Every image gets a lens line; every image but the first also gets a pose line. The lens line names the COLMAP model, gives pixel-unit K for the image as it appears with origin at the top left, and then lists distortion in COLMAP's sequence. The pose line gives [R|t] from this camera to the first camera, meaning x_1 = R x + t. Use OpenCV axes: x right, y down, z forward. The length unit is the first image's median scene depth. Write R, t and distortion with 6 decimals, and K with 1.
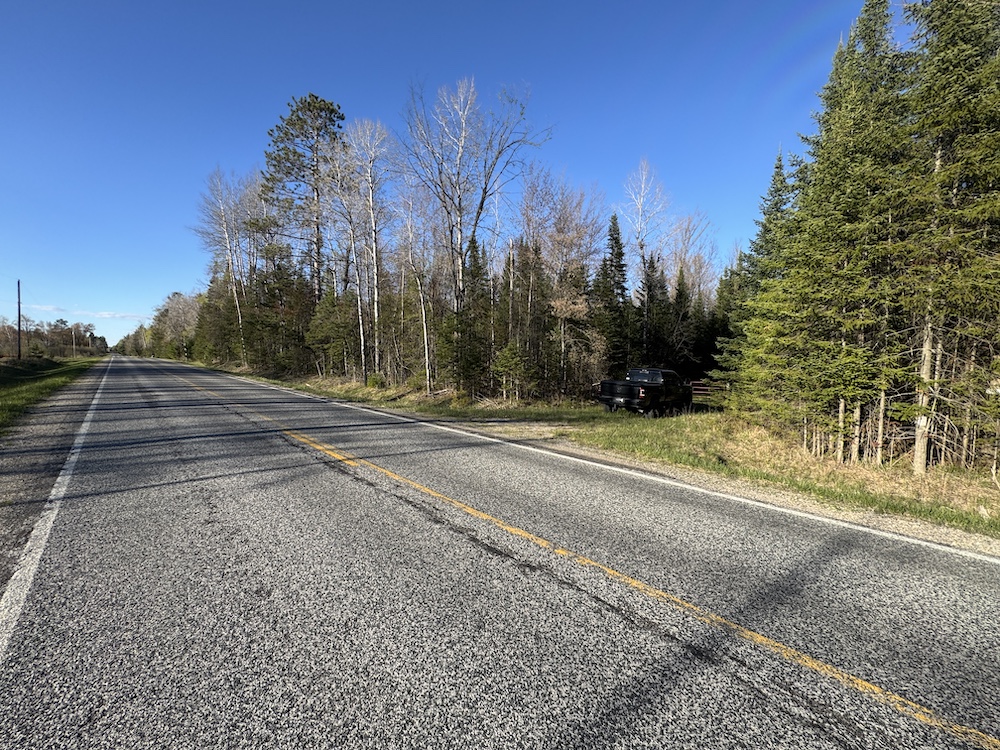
lens RADIAL K [[396.9, 0, 497.8], [0, 396.9, 379.7], [0, 0, 1]] dist [0.001472, -0.000119]
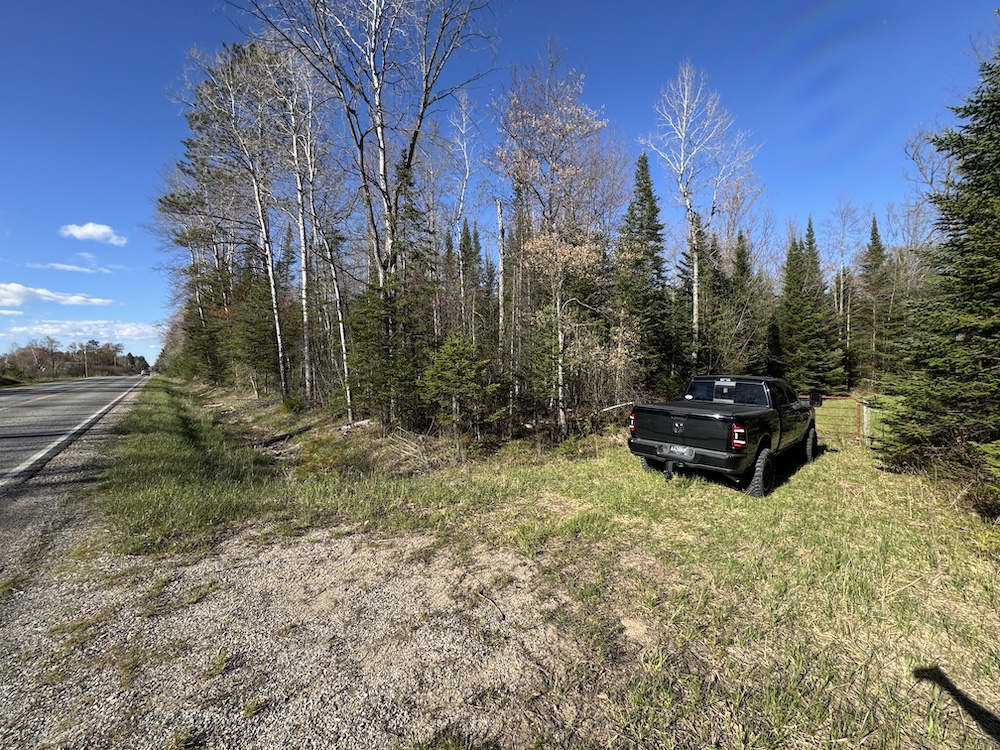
lens RADIAL K [[396.9, 0, 501.5], [0, 396.9, 378.2], [0, 0, 1]] dist [0.001472, -0.000119]
pose [[0.997966, -0.026070, -0.058173, 0.045801], [0.024592, 0.999360, -0.025969, -0.006965], [0.058813, 0.024486, 0.997969, 0.181242]]
